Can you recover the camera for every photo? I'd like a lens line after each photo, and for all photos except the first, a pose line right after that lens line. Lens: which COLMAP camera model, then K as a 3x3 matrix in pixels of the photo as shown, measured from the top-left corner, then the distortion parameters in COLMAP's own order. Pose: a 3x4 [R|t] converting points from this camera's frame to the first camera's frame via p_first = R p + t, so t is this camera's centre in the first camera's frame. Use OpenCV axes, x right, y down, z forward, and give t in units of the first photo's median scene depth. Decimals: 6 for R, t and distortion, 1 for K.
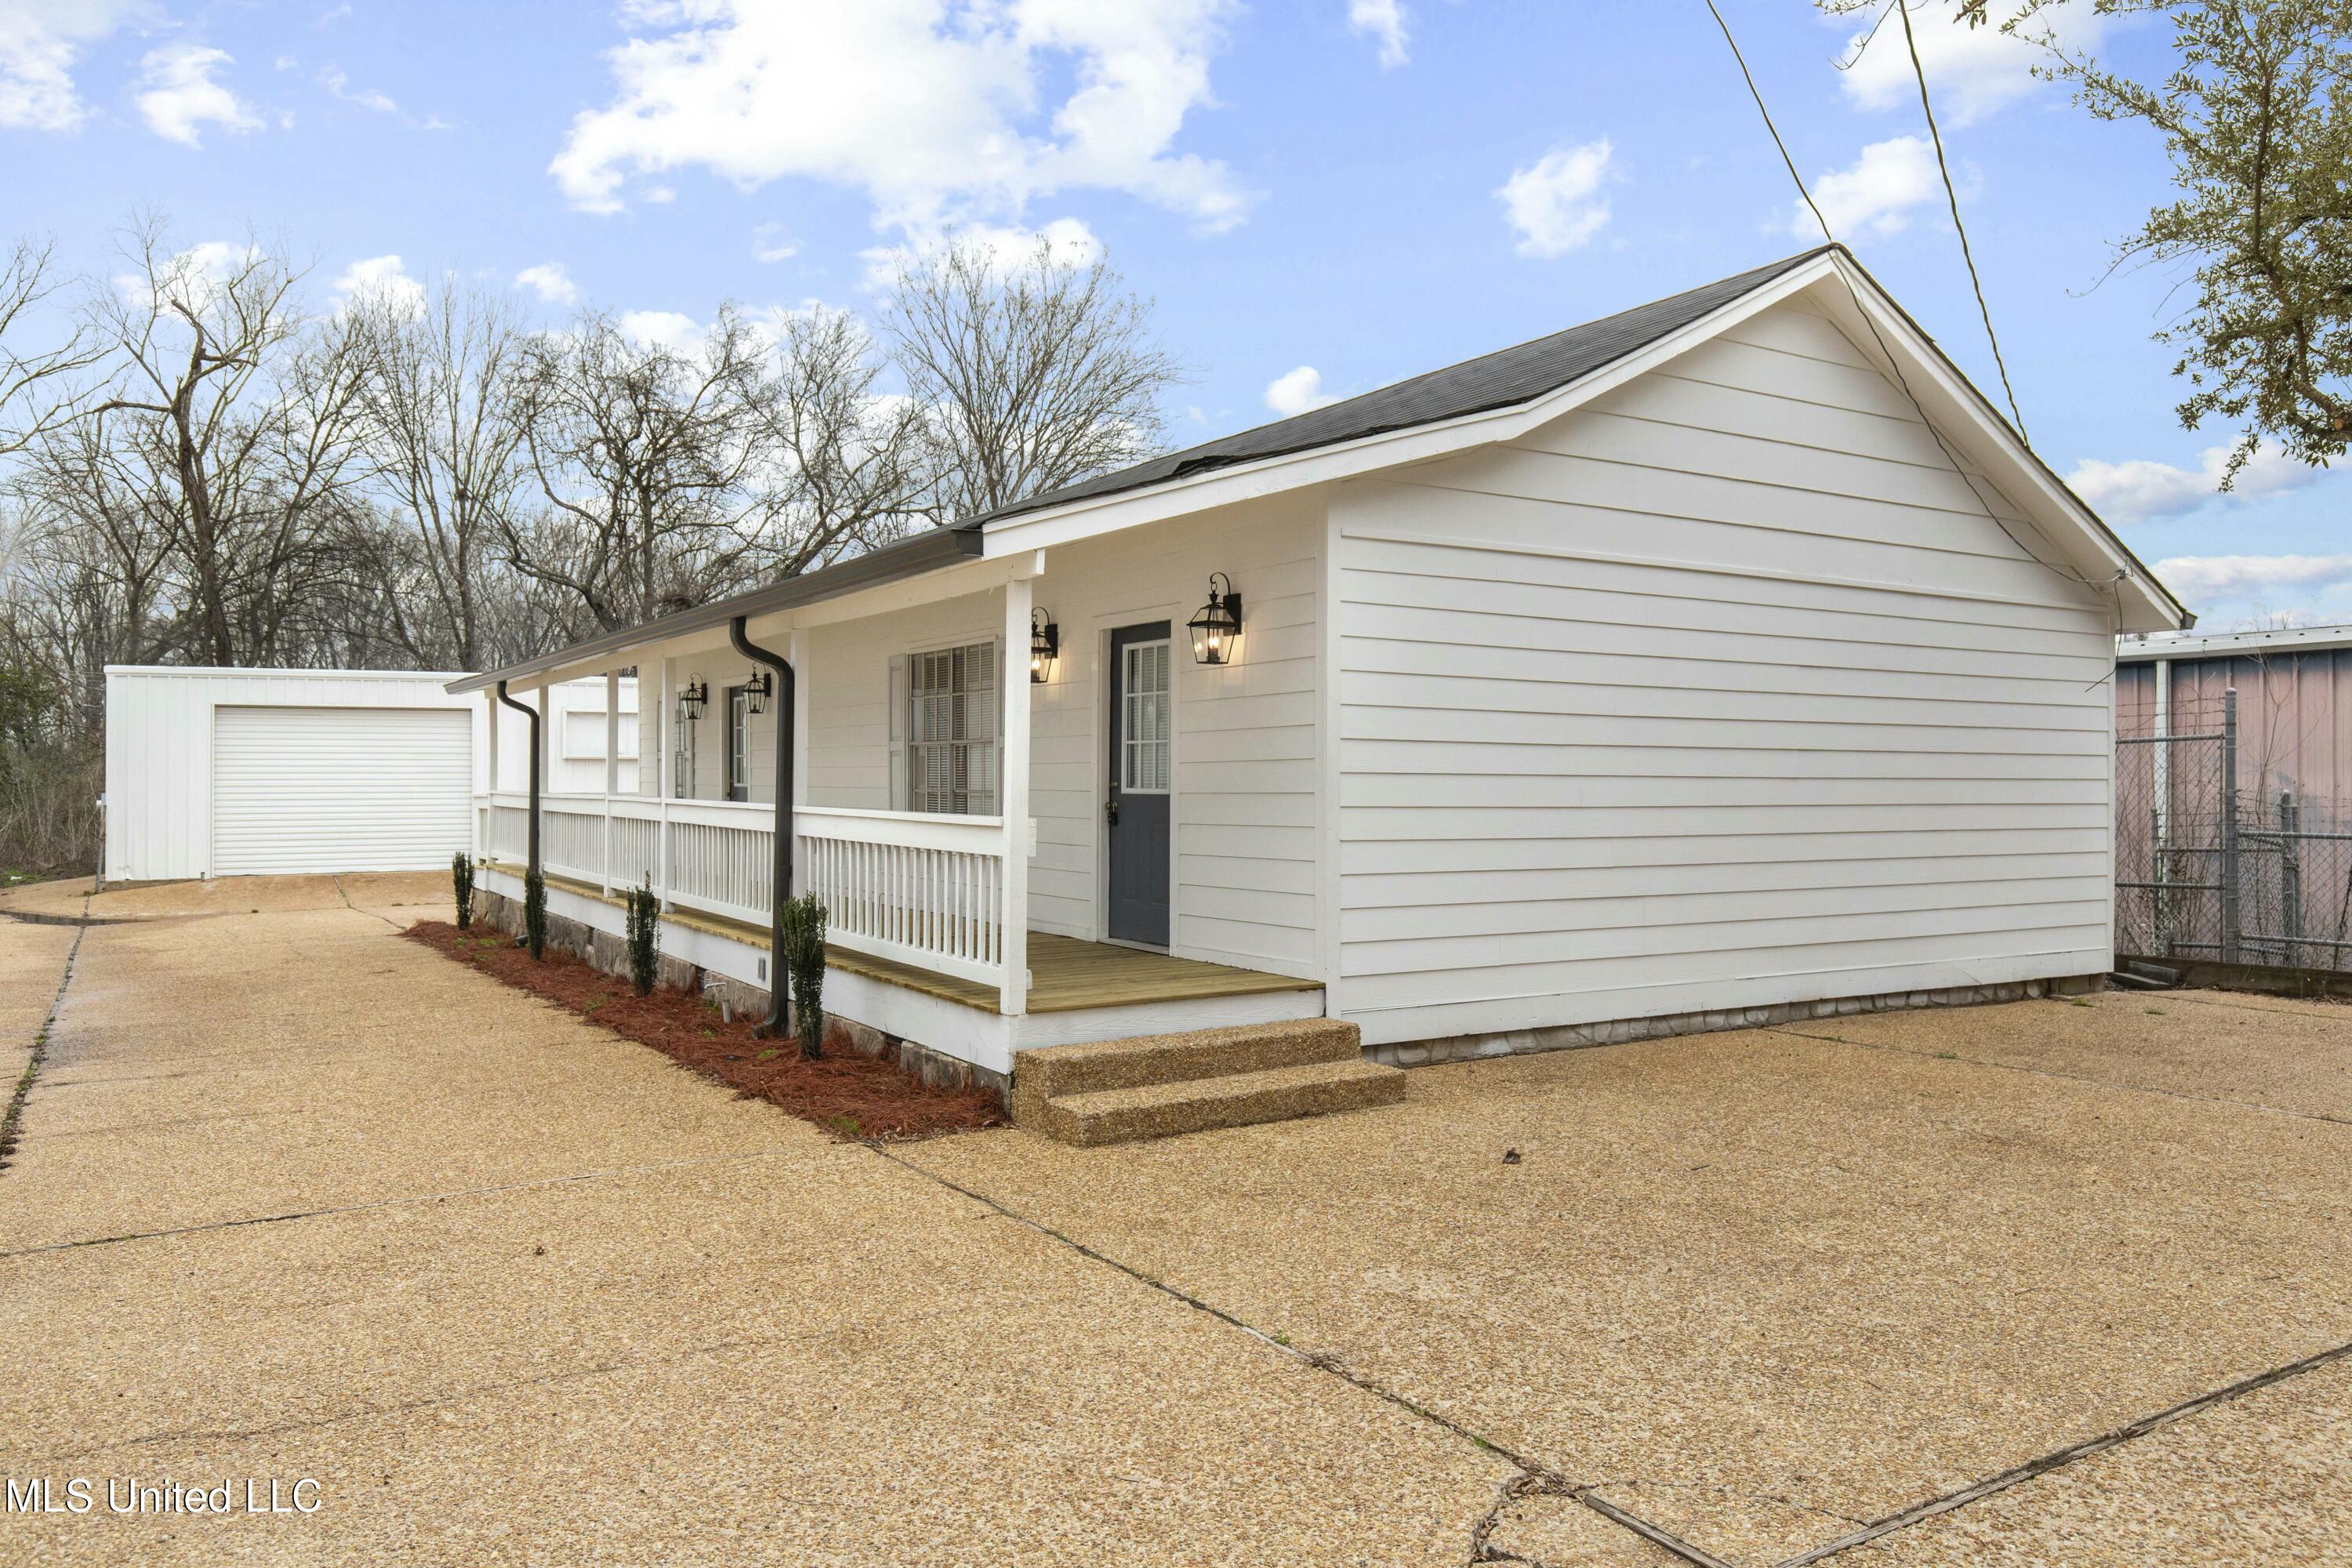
lens RADIAL K [[1586.4, 0, 1166.7], [0, 1586.4, 769.2], [0, 0, 1]] dist [-0.000490, 0.001100]
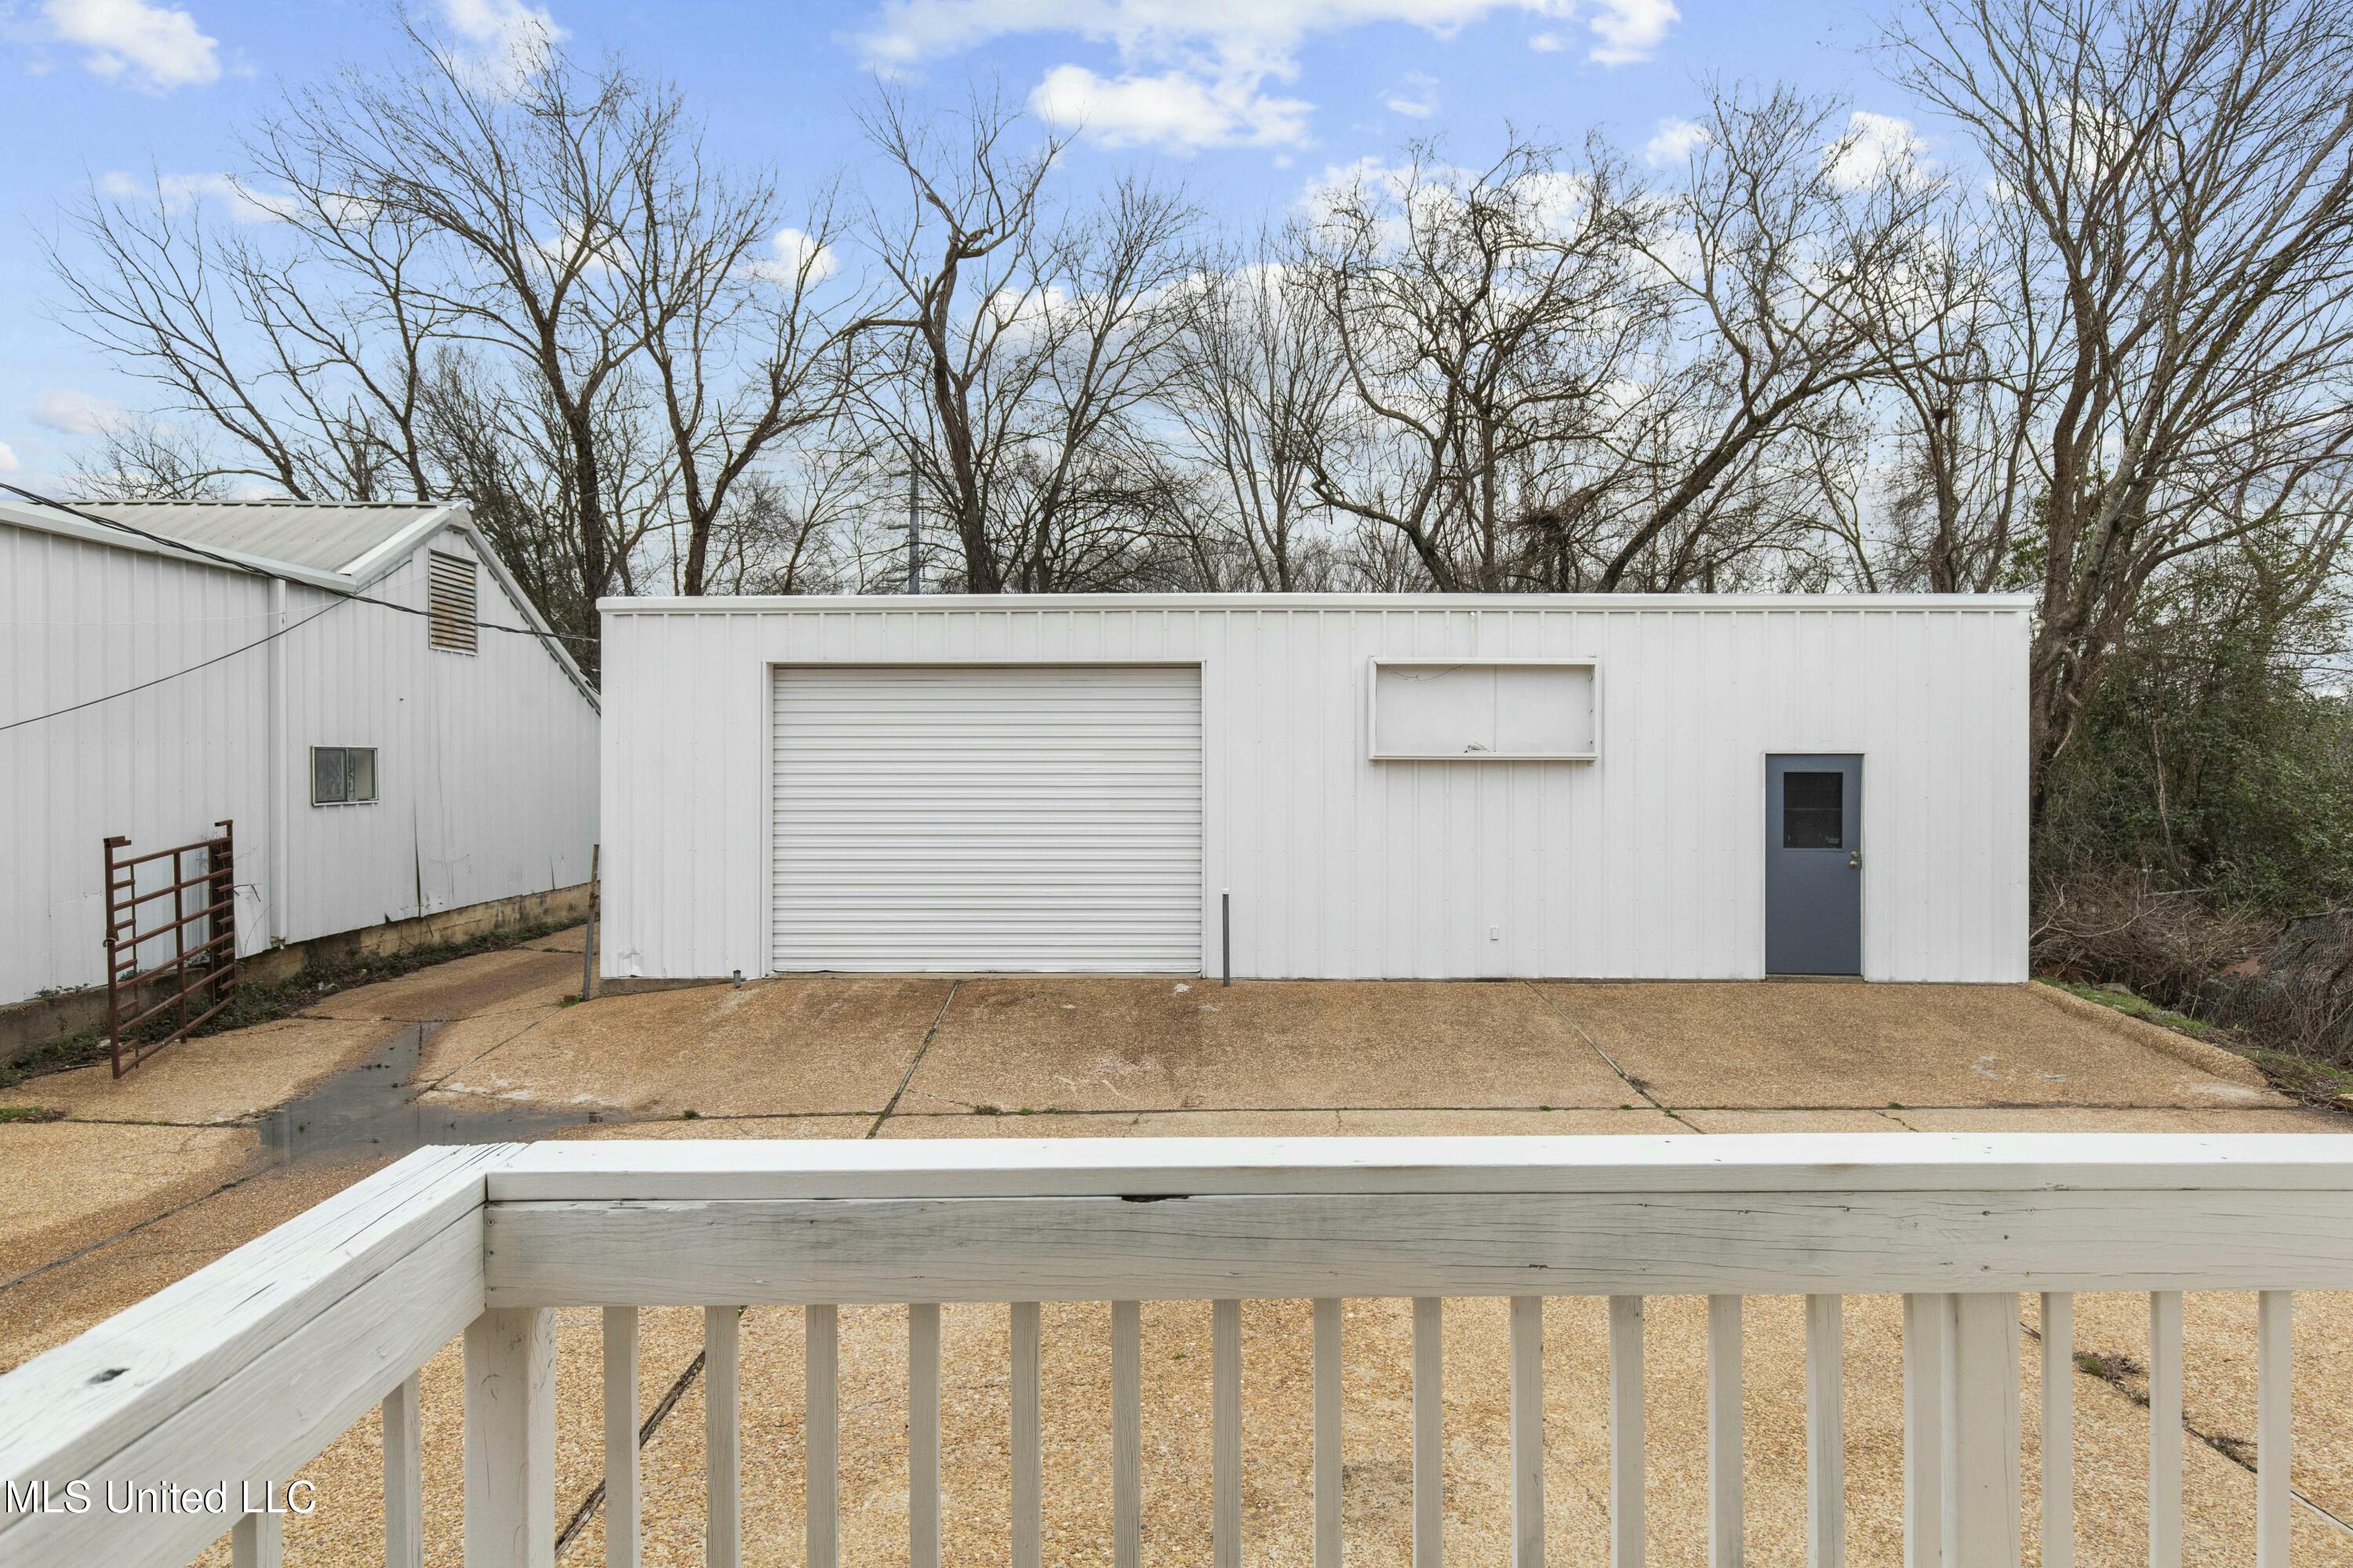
lens RADIAL K [[1333.3, 0, 1154.8], [0, 1333.3, 770.8], [0, 0, 1]] dist [0.003996, -0.000281]
pose [[0.857614, 0.006147, -0.514258, -0.538791], [-0.001499, 0.999954, 0.009454, -0.017397], [0.514292, -0.007337, 0.857584, 1.465256]]
